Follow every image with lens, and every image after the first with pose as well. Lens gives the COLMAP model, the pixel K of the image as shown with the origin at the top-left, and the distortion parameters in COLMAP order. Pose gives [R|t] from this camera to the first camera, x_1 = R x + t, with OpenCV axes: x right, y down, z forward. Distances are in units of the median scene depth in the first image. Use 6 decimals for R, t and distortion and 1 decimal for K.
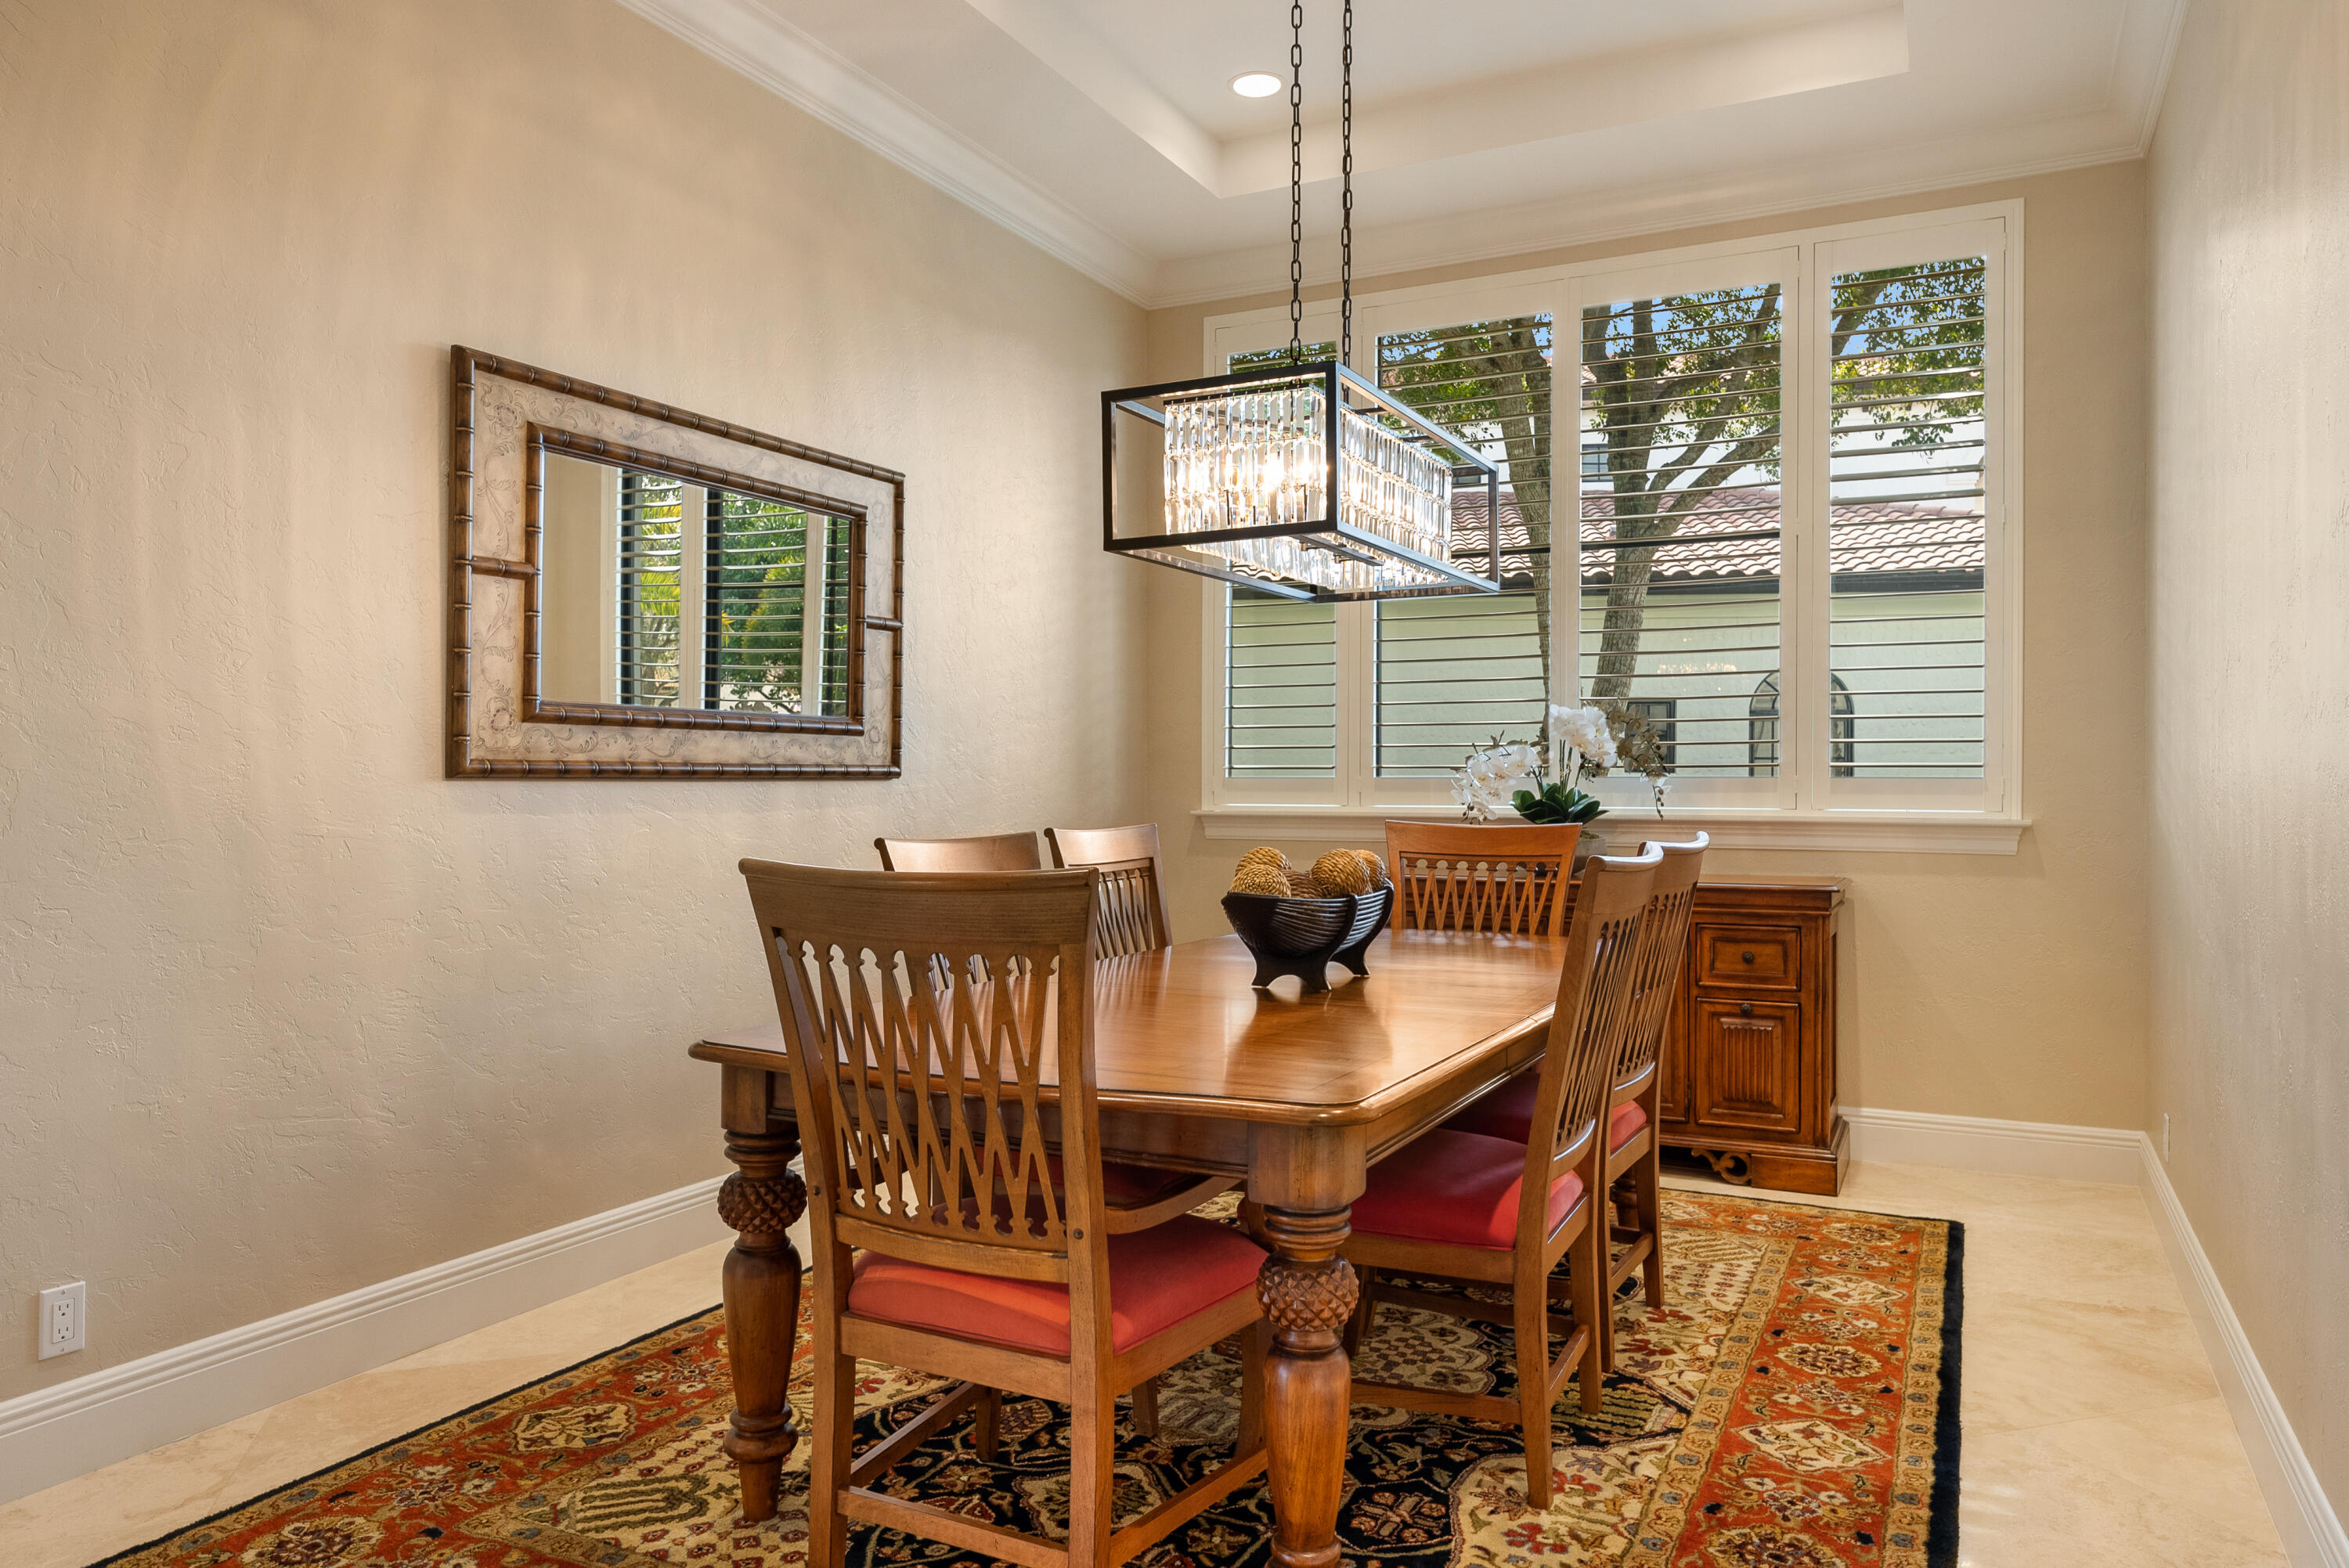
lens RADIAL K [[1557.6, 0, 1175.5], [0, 1557.6, 786.6], [0, 0, 1]] dist [-0.001666, -0.004394]
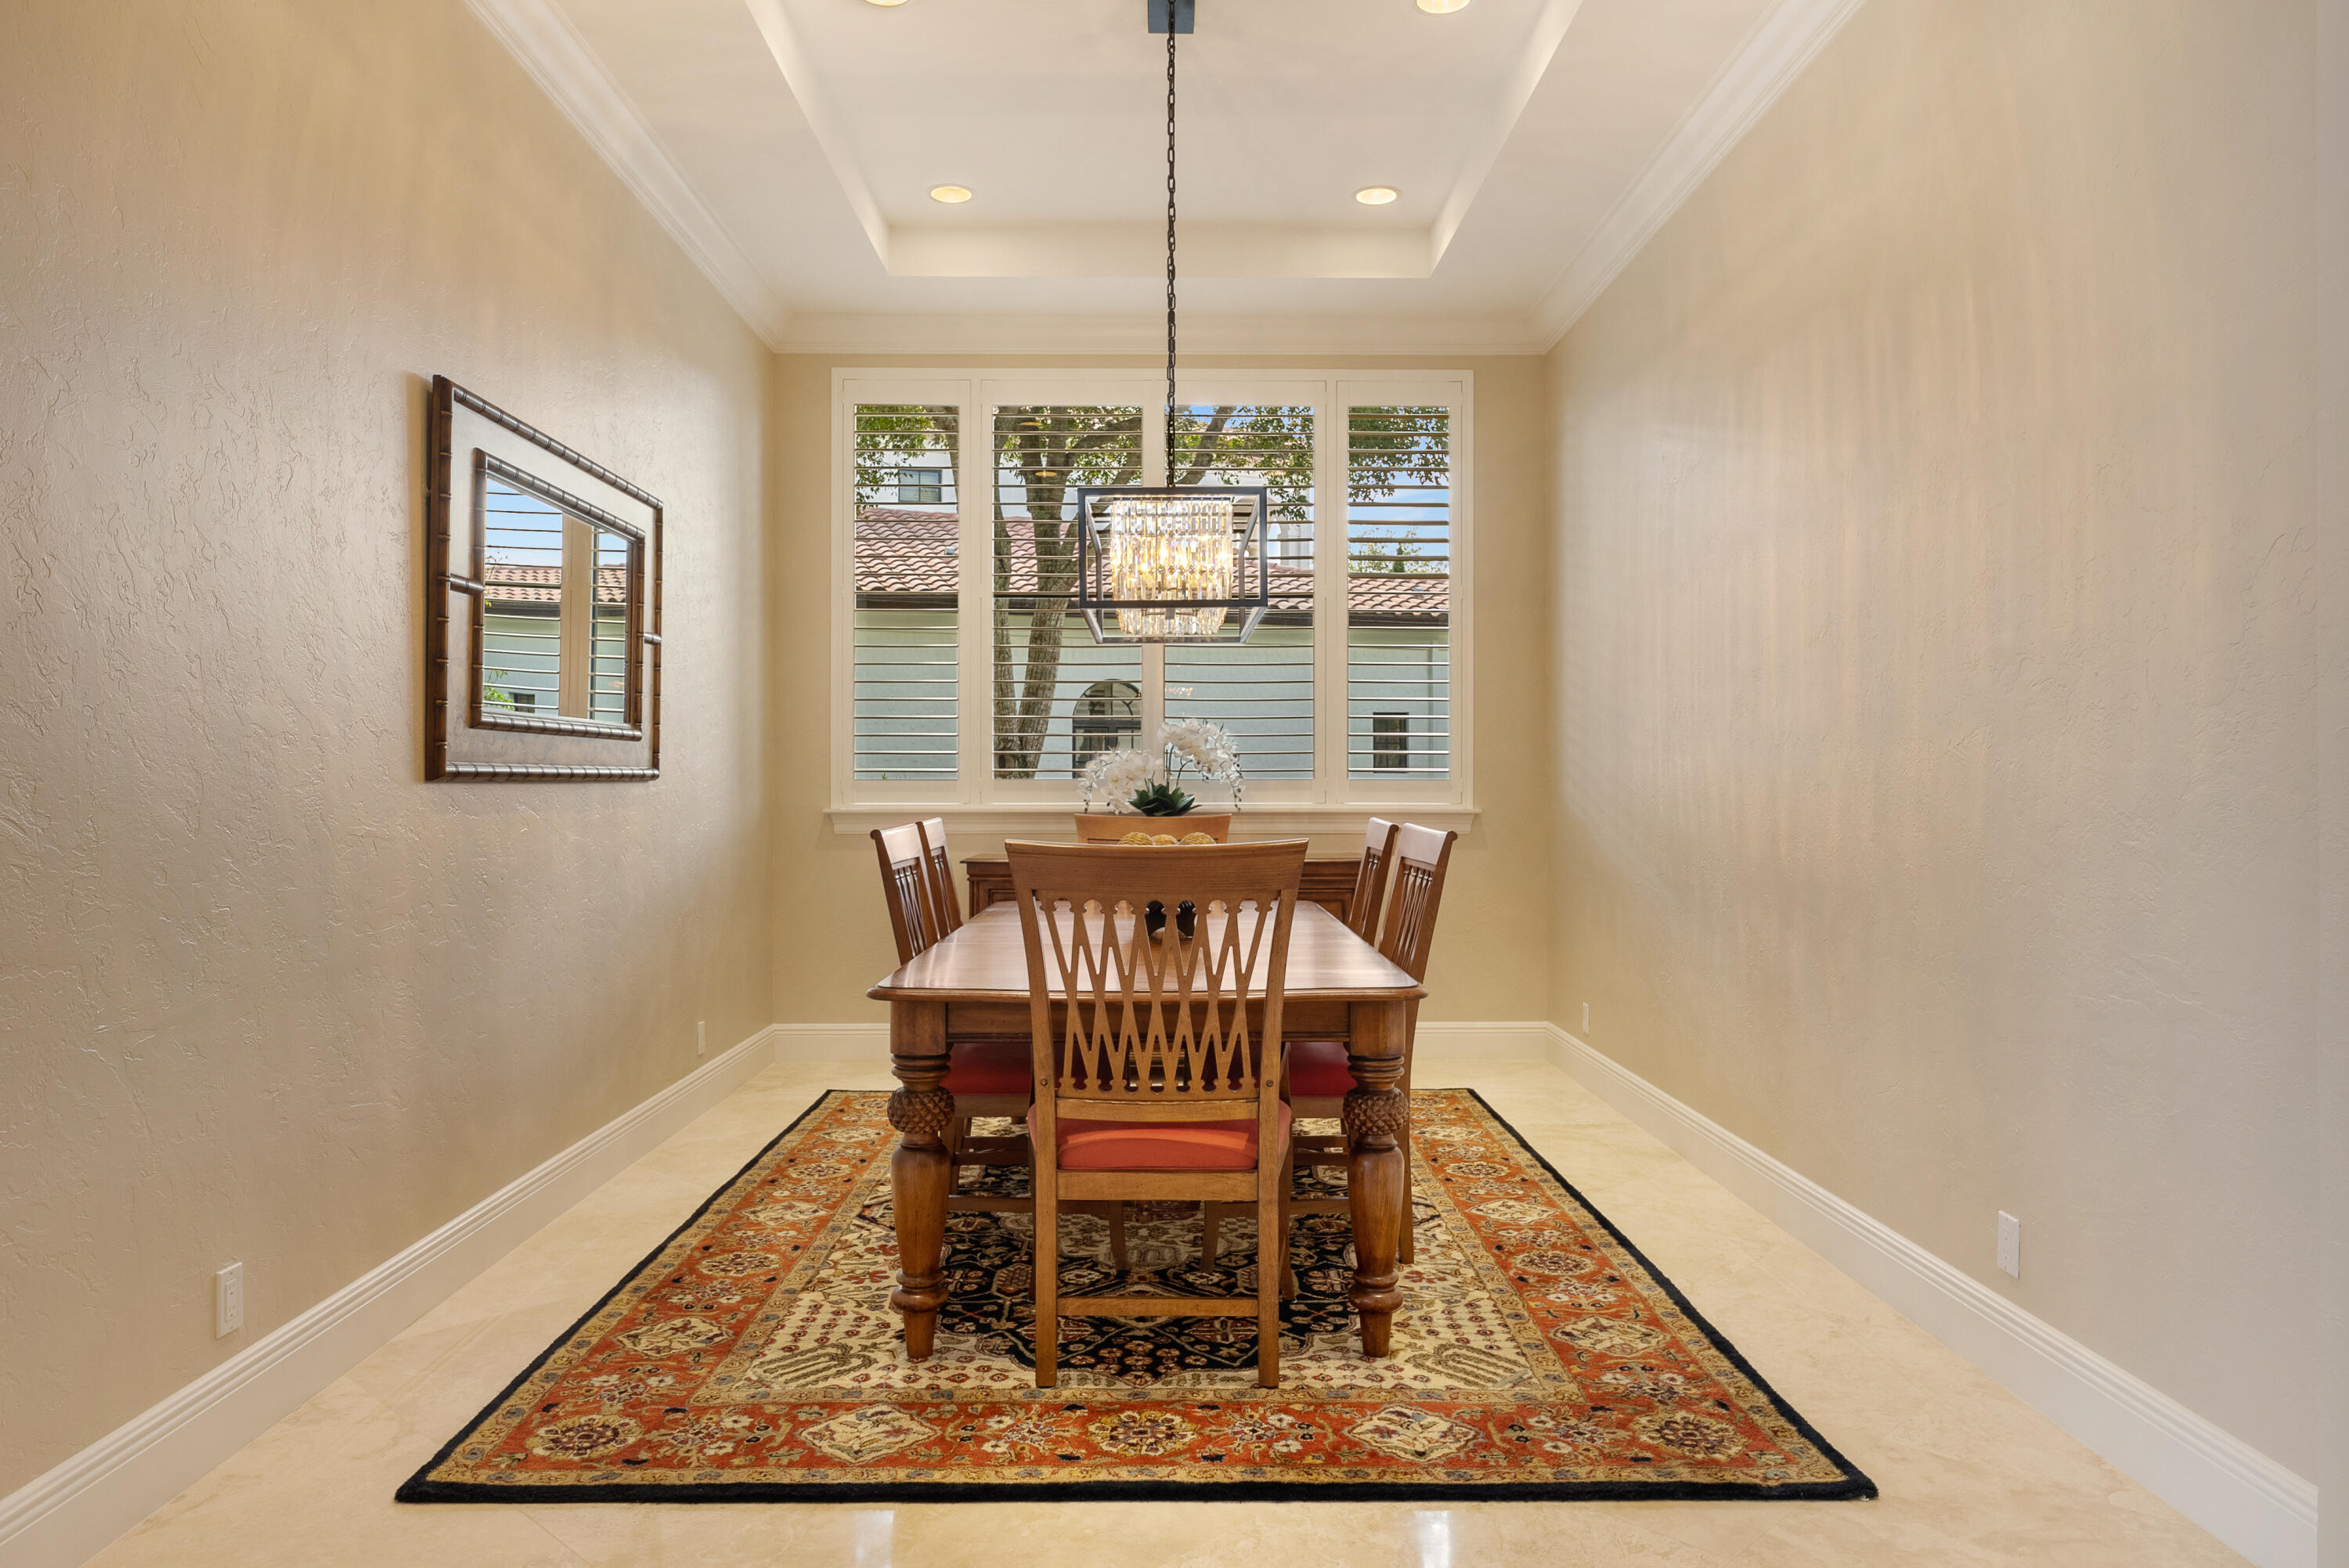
lens RADIAL K [[1543.1, 0, 1176.7], [0, 1543.1, 778.0], [0, 0, 1]] dist [-0.007250, 0.003460]
pose [[0.886068, 0.000389, 0.463556, -0.610937], [0.002105, 0.999986, -0.004863, -0.001387], [-0.463551, 0.005285, 0.886054, -0.208958]]
